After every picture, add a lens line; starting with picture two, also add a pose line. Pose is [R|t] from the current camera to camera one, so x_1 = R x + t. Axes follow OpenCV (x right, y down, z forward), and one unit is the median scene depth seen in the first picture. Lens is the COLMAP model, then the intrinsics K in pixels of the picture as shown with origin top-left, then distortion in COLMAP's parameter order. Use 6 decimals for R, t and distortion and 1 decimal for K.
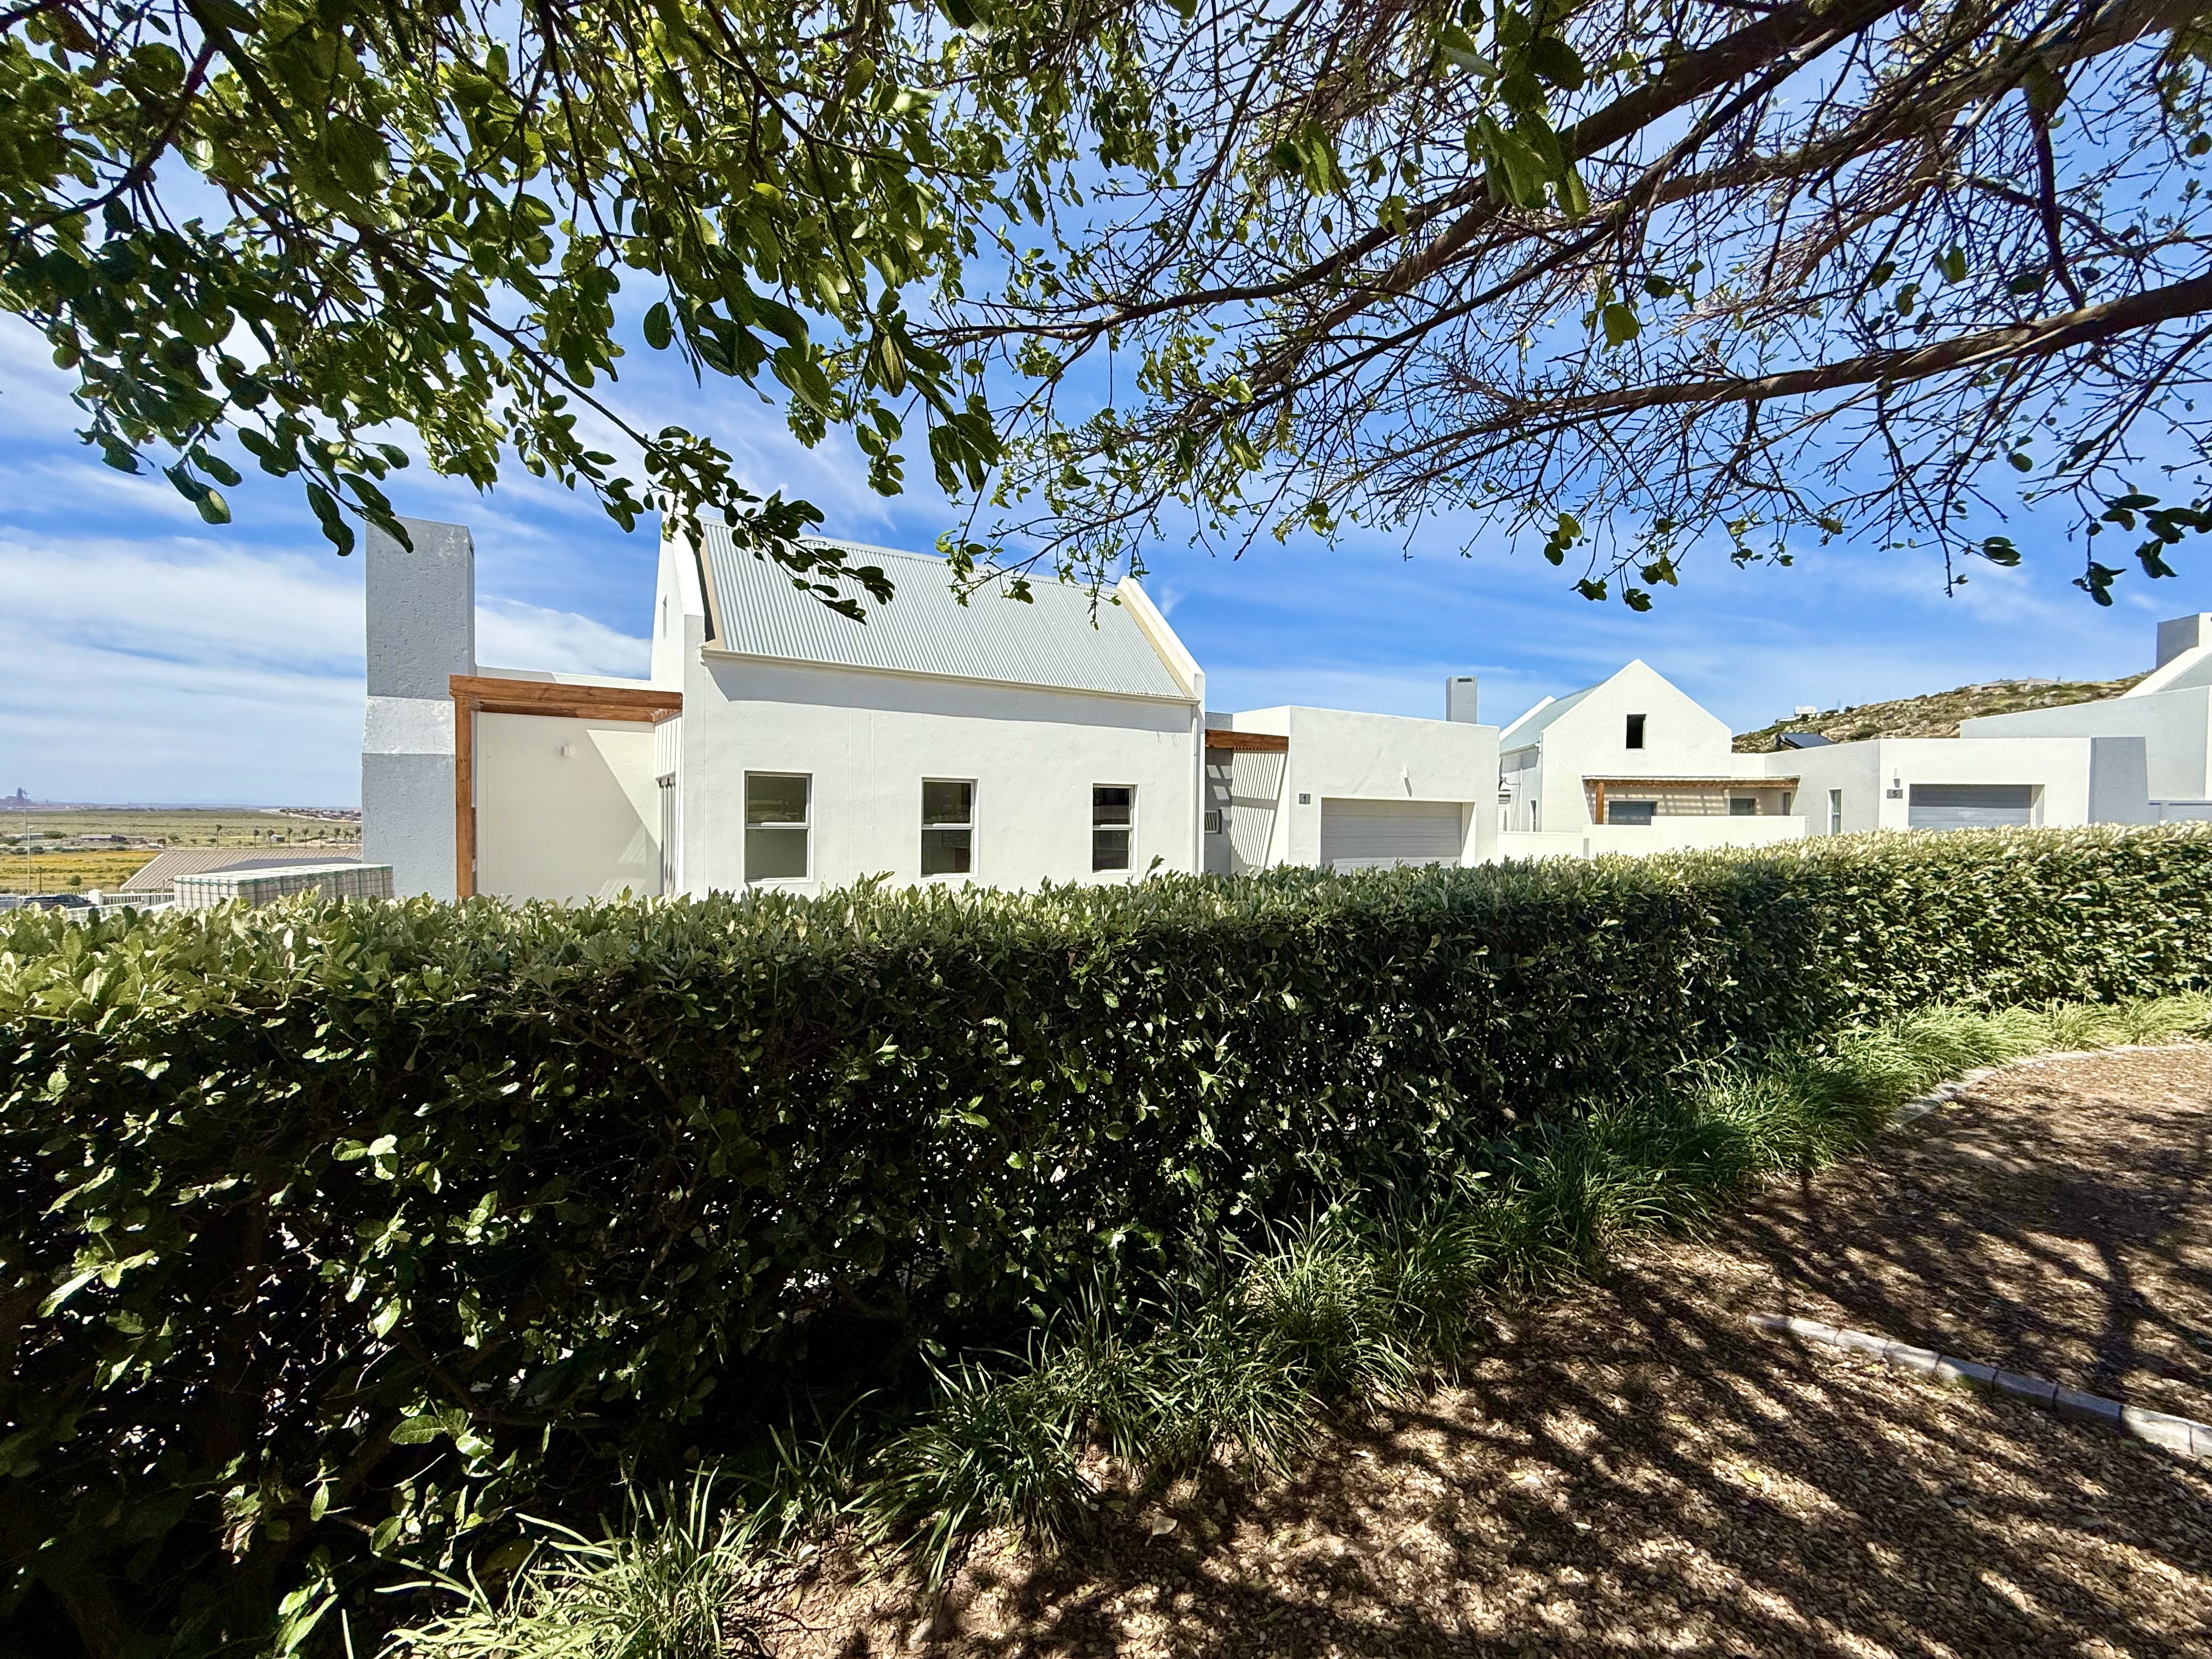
lens RADIAL K [[882.7, 0, 1101.9], [0, 882.7, 834.4], [0, 0, 1]] dist [0.000419, -0.000079]
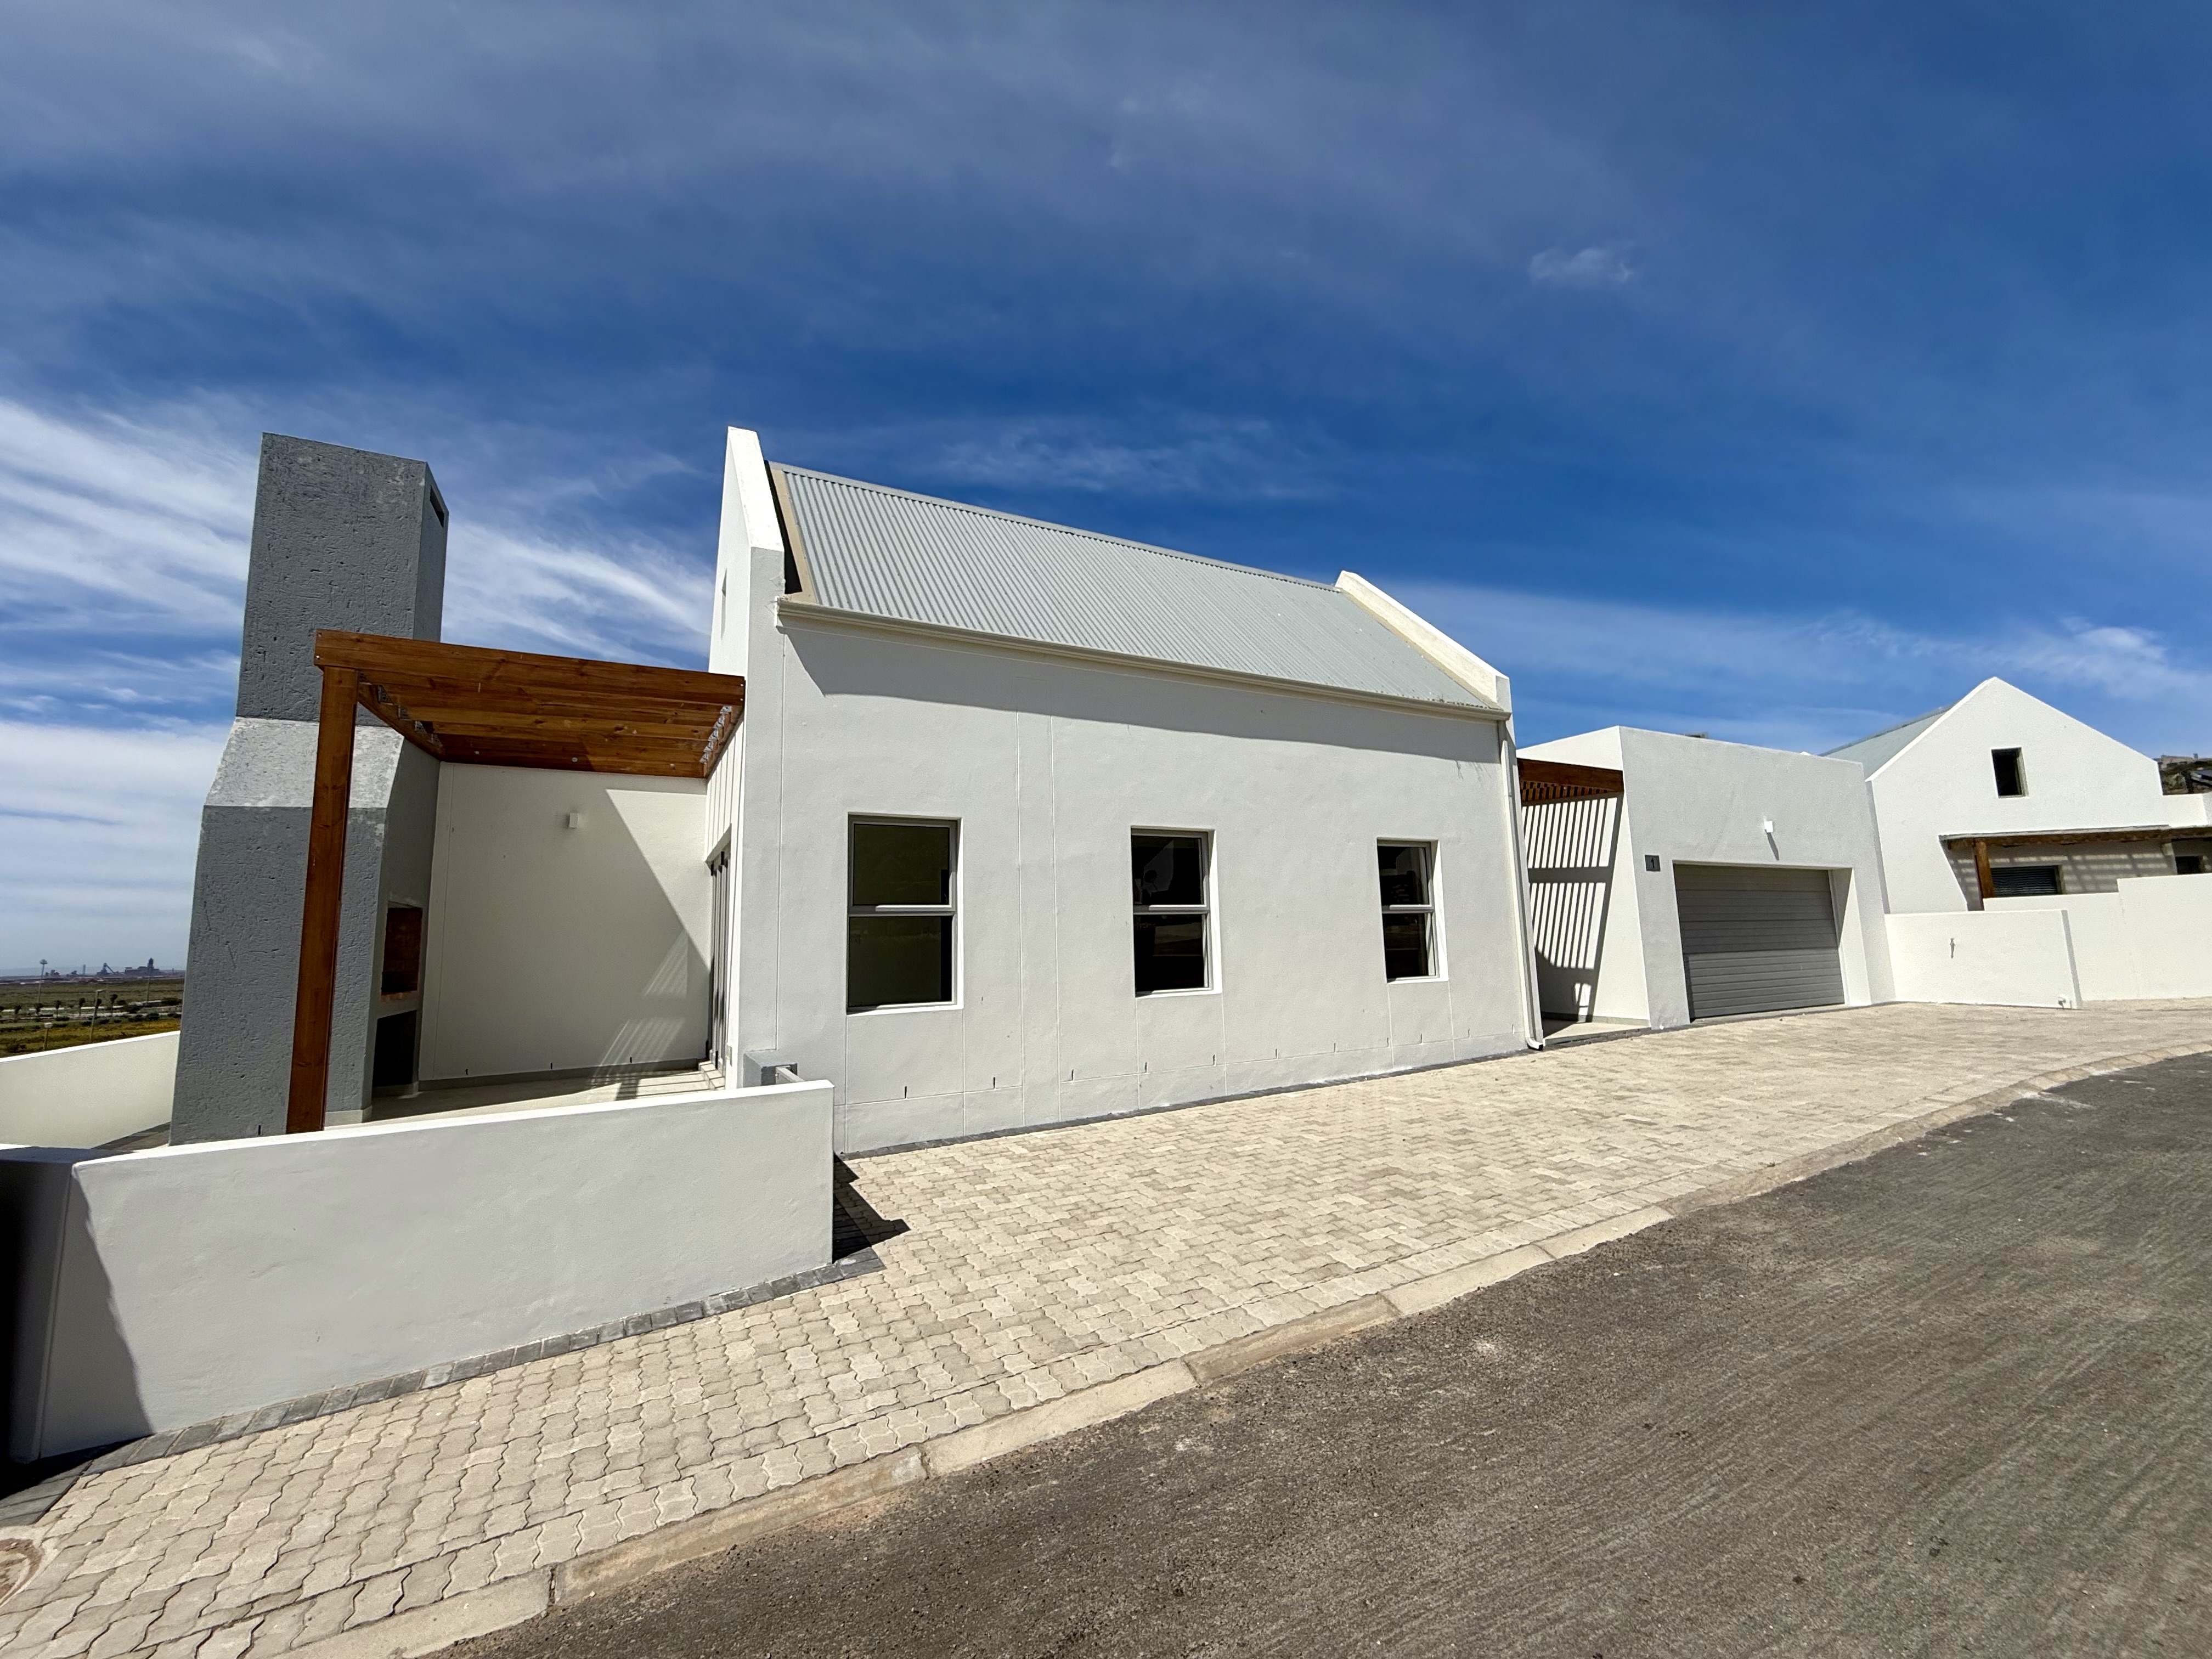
lens RADIAL K [[874.9, 0, 1096.4], [0, 874.9, 834.2], [0, 0, 1]] dist [-0.002868, -0.000361]
pose [[0.996971, -0.046653, -0.062229, -0.169928], [0.036813, 0.987875, -0.150826, 0.025718], [0.068511, 0.148078, 0.986600, 0.368169]]
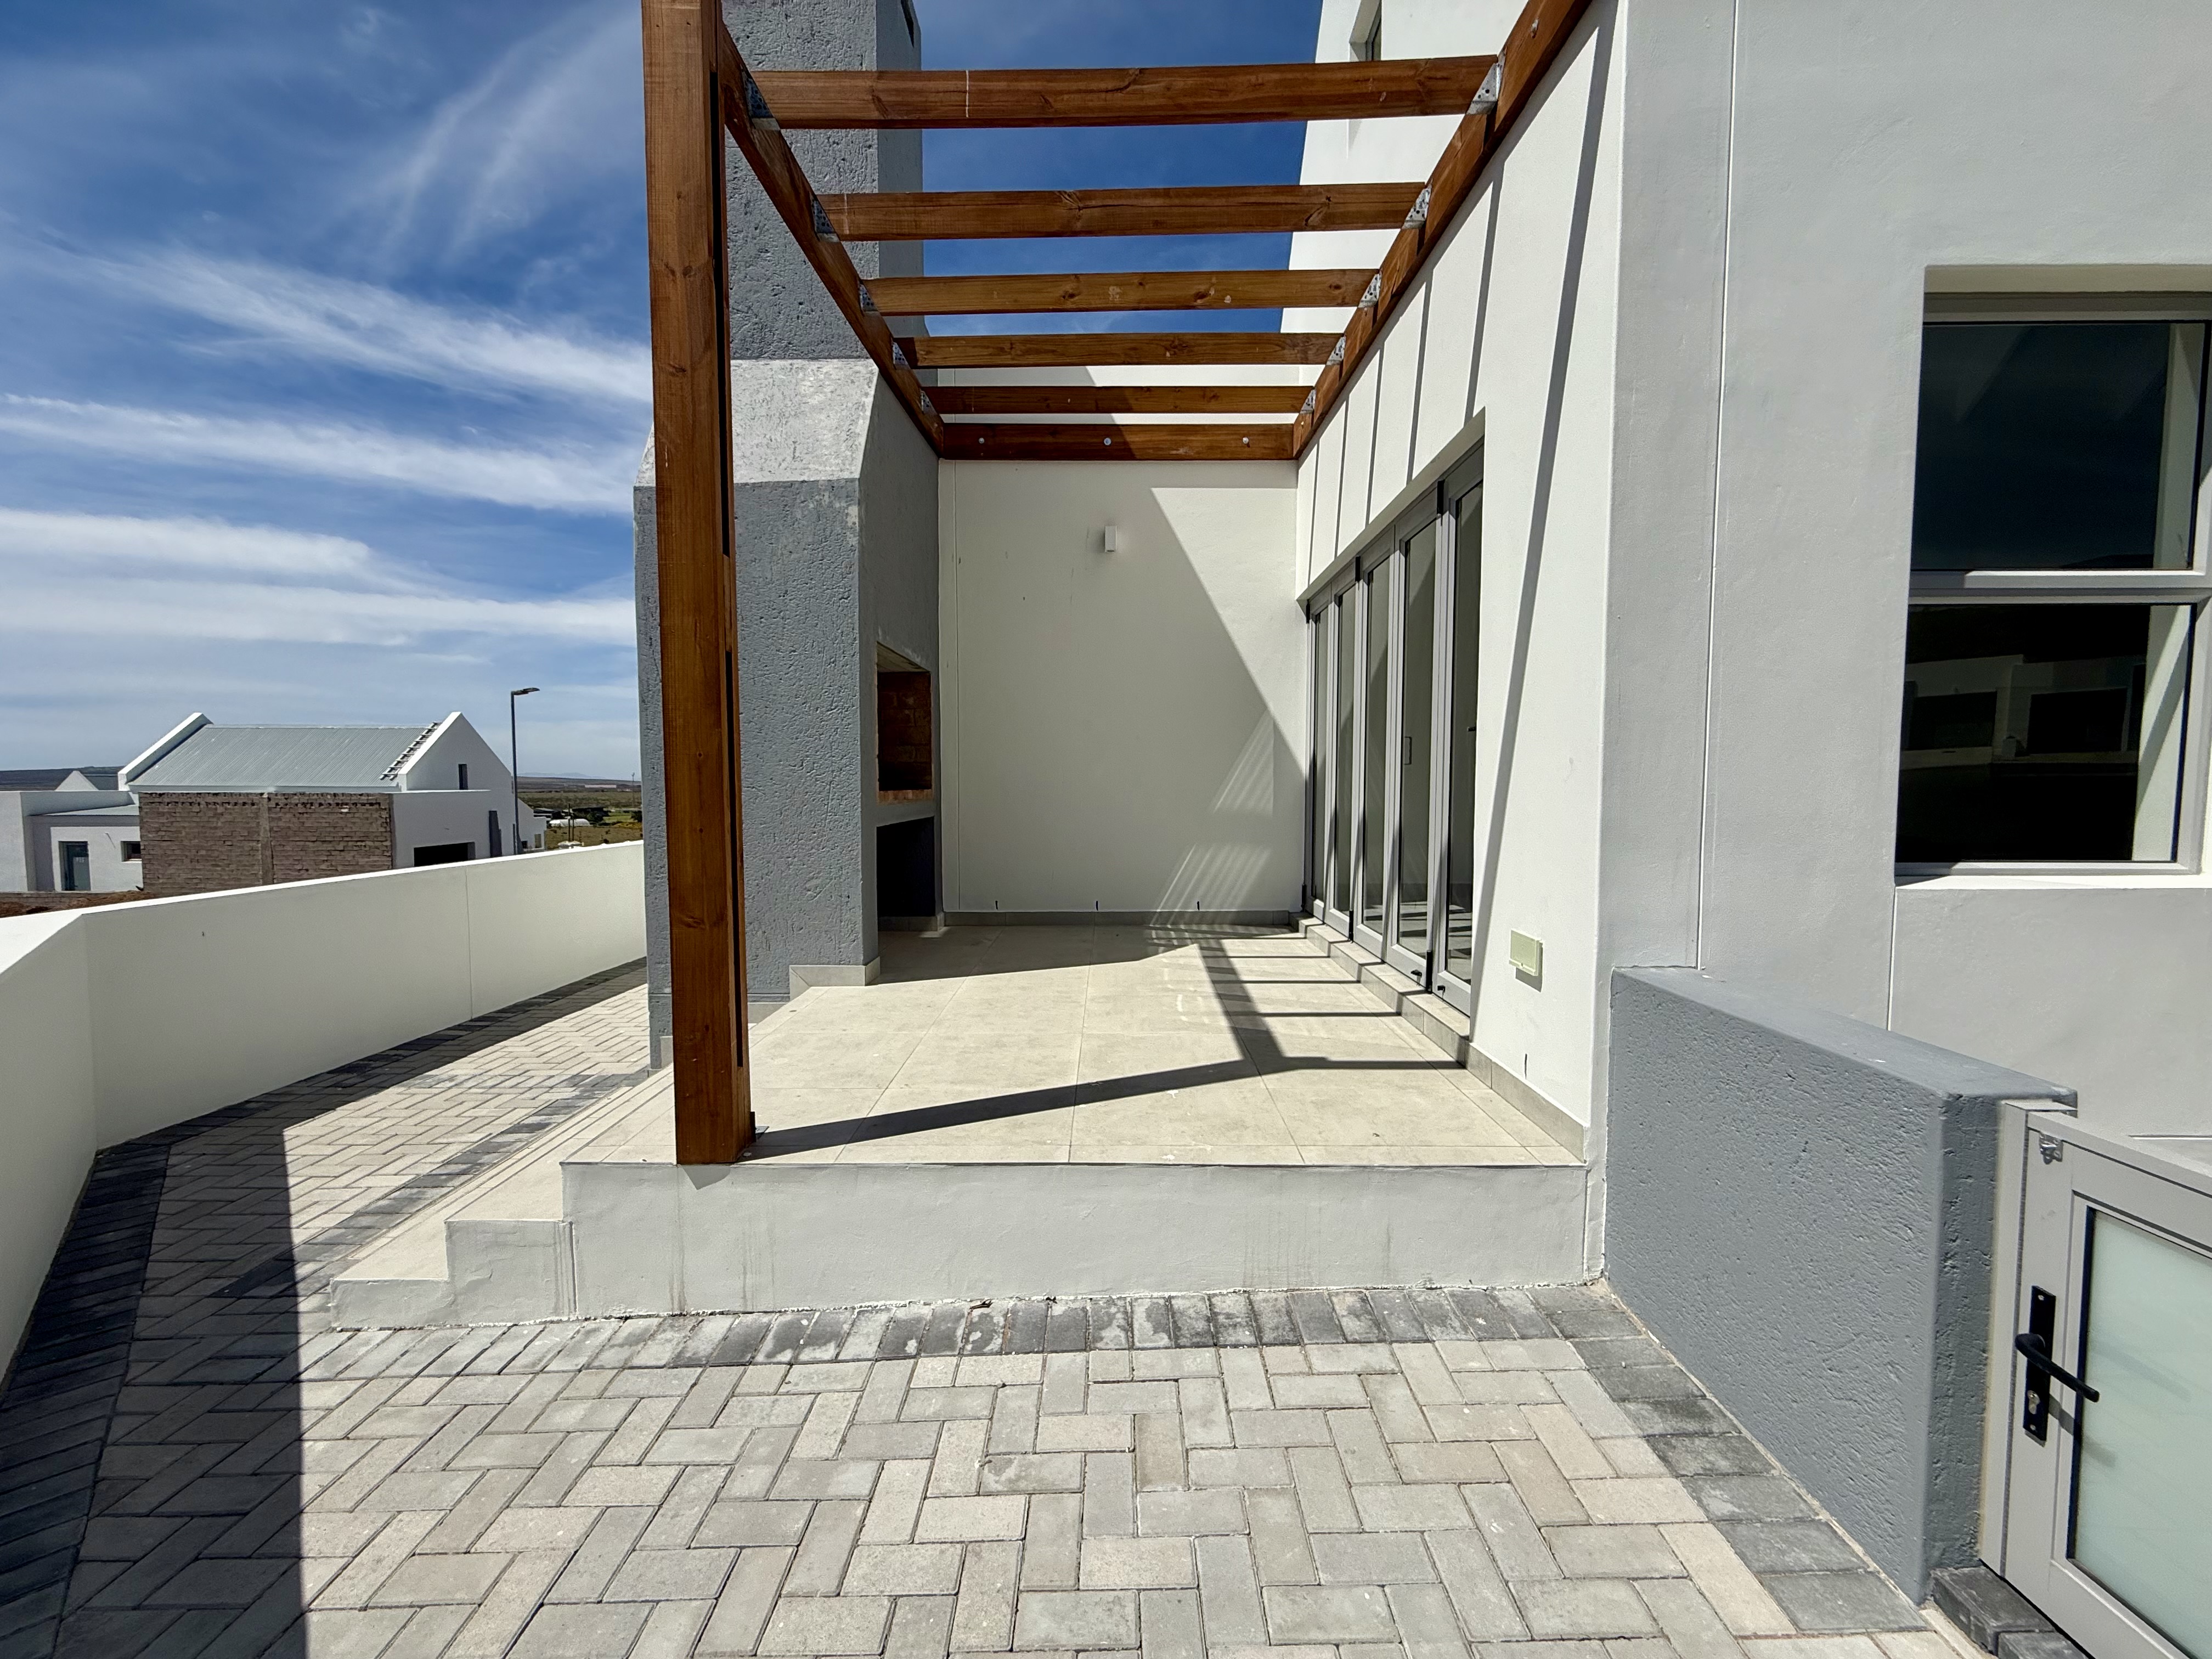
lens RADIAL K [[882.7, 0, 1101.9], [0, 882.7, 834.4], [0, 0, 1]] dist [0.000419, -0.000079]
pose [[0.845051, 0.020692, -0.534285, -0.360981], [-0.003704, 0.999453, 0.032848, 0.031130], [0.534673, -0.025779, 0.844666, 0.604384]]
